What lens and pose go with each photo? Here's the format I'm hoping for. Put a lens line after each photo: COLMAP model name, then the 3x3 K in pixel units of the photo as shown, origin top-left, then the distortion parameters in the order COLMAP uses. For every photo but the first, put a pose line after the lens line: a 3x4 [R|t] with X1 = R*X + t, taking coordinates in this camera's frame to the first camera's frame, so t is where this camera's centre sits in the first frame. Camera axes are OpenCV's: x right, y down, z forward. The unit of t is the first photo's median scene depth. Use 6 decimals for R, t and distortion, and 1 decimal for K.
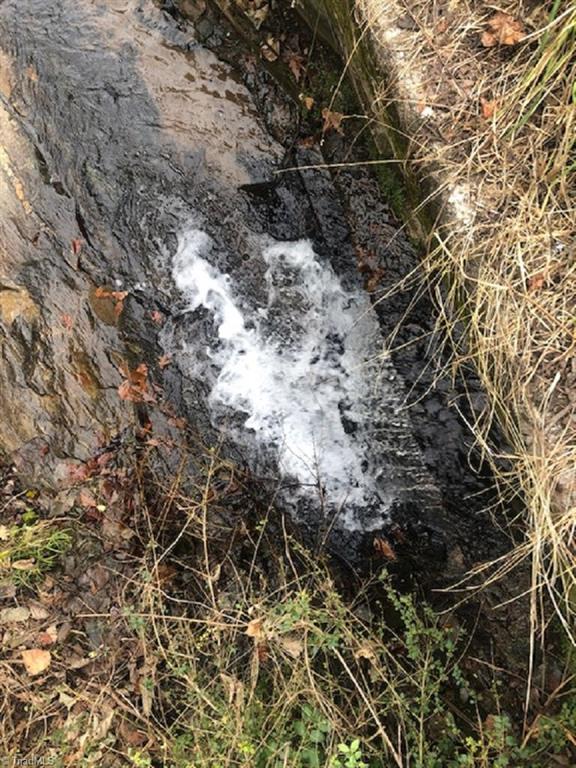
lens RADIAL K [[649.3, 0, 286.1], [0, 649.3, 355.7], [0, 0, 1]] dist [-0.037018, 0.077781]
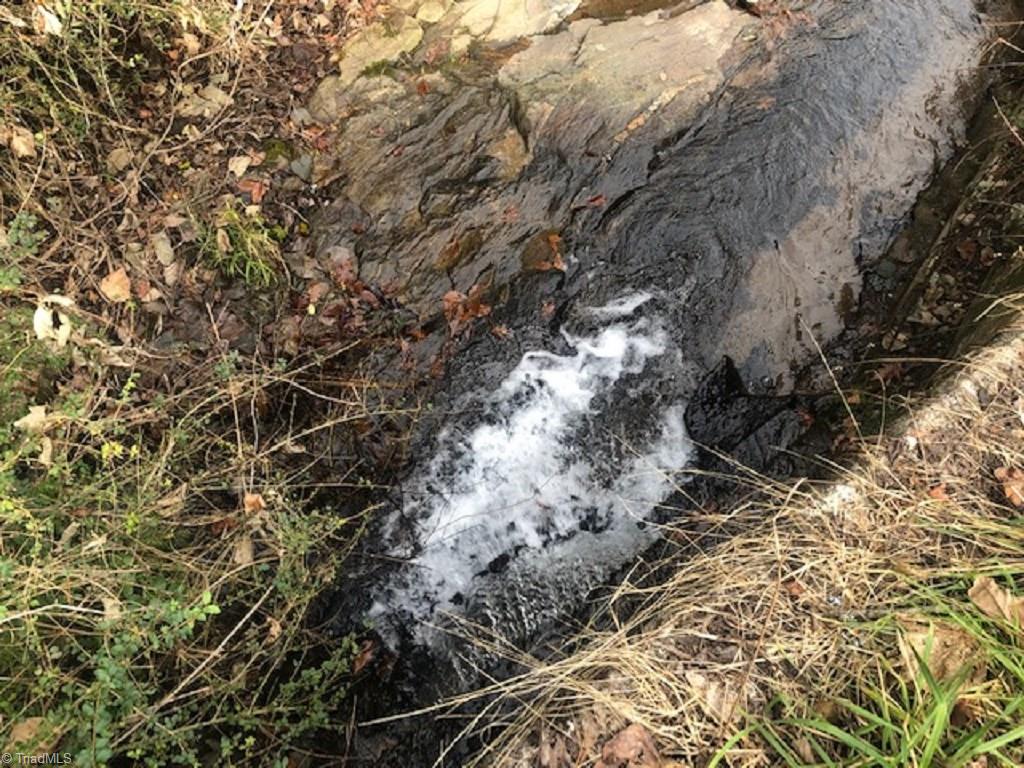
lens RADIAL K [[932.2, 0, 512.0], [0, 932.2, 384.0], [0, 0, 1]] dist [0.001287, 0.016405]
pose [[0.298748, 0.939457, -0.167840, 0.084292], [-0.953365, 0.285879, -0.096786, 0.139132], [-0.042944, 0.188928, 0.981052, -0.170791]]
